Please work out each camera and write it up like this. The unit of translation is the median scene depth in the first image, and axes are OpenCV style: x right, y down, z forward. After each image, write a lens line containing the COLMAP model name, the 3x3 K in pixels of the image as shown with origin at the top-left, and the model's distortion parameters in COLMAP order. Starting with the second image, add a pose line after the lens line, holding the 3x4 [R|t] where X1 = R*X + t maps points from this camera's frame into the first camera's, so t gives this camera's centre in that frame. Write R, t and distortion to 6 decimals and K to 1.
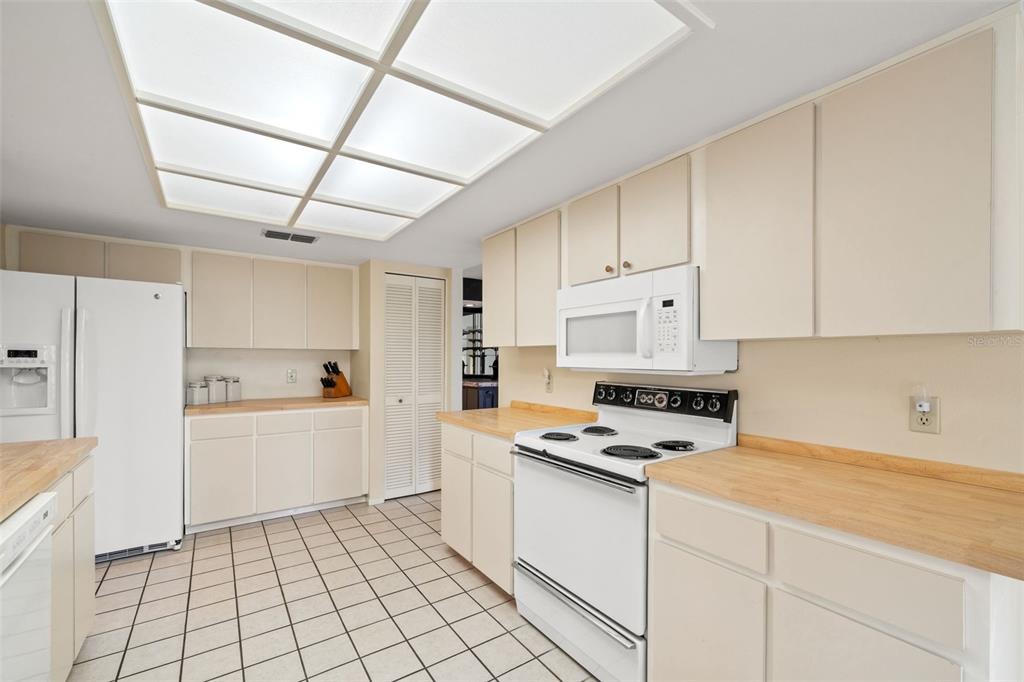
lens RADIAL K [[437.0, 0, 519.7], [0, 437.0, 357.5], [0, 0, 1]] dist [0.002414, -0.001171]
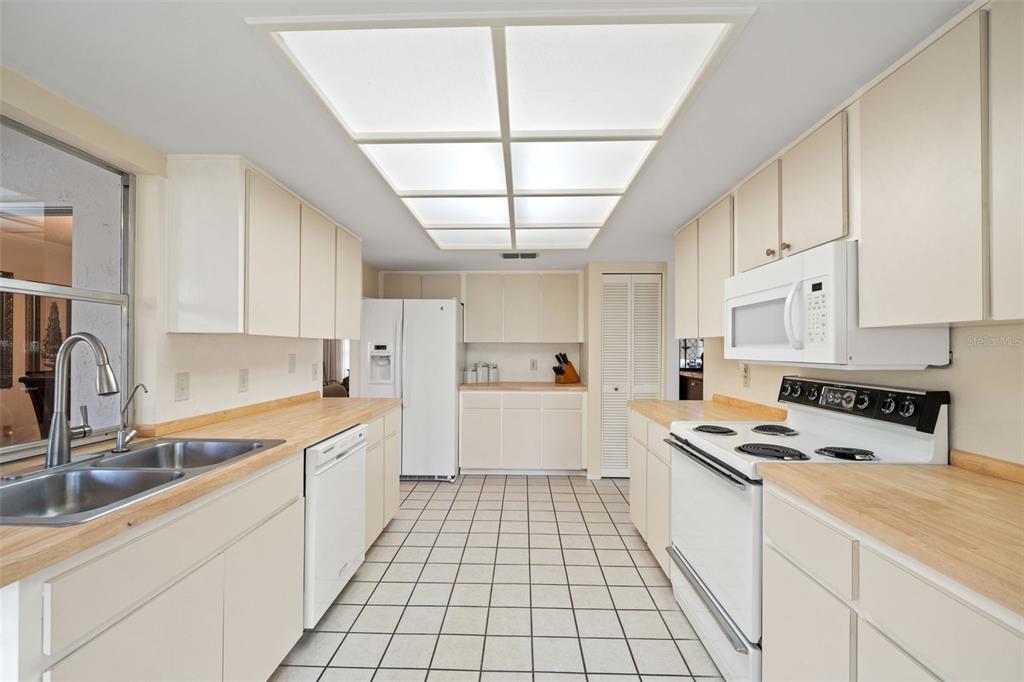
lens RADIAL K [[437.0, 0, 513.6], [0, 437.0, 344.5], [0, 0, 1]] dist [0.002414, -0.001171]
pose [[0.802231, -0.007917, -0.596961, 0.291650], [0.000754, 0.999925, -0.012248, 0.001598], [0.597013, 0.009375, 0.802177, -0.050381]]
